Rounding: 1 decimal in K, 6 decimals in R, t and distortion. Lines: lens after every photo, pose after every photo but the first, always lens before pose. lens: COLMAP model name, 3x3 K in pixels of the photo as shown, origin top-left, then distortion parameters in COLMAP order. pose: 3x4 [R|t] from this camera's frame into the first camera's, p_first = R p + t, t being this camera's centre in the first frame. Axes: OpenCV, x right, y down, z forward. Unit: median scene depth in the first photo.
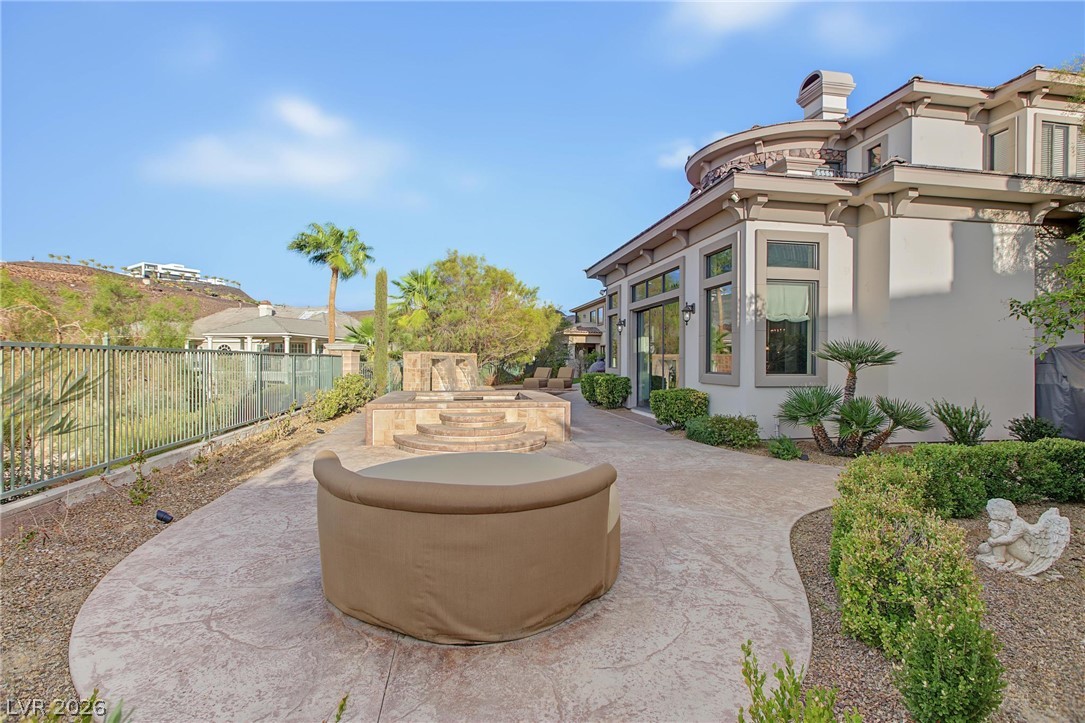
lens RADIAL K [[496.8, 0, 544.2], [0, 496.8, 361.3], [0, 0, 1]] dist [-0.007839, -0.000079]
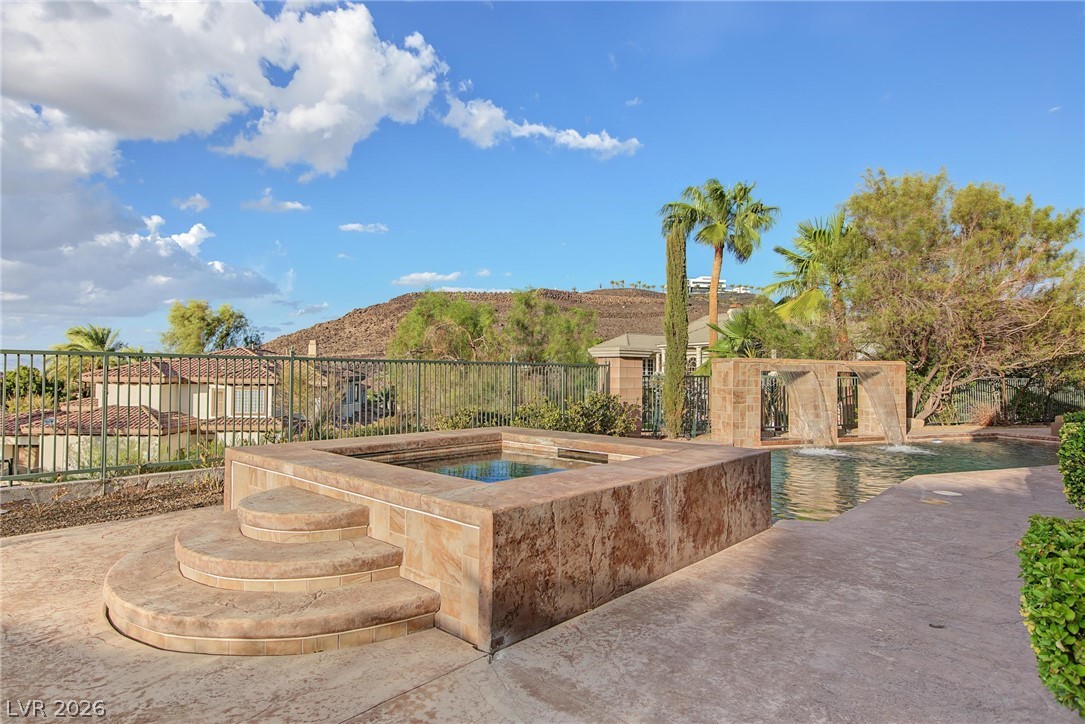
lens RADIAL K [[617.2, 0, 542.3], [0, 617.2, 360.4], [0, 0, 1]] dist [-0.002788, 0.000125]
pose [[0.615453, -0.017587, -0.787977, 0.111107], [-0.004659, 0.999652, -0.025950, 0.001522], [0.788160, 0.019643, 0.615157, 0.255667]]
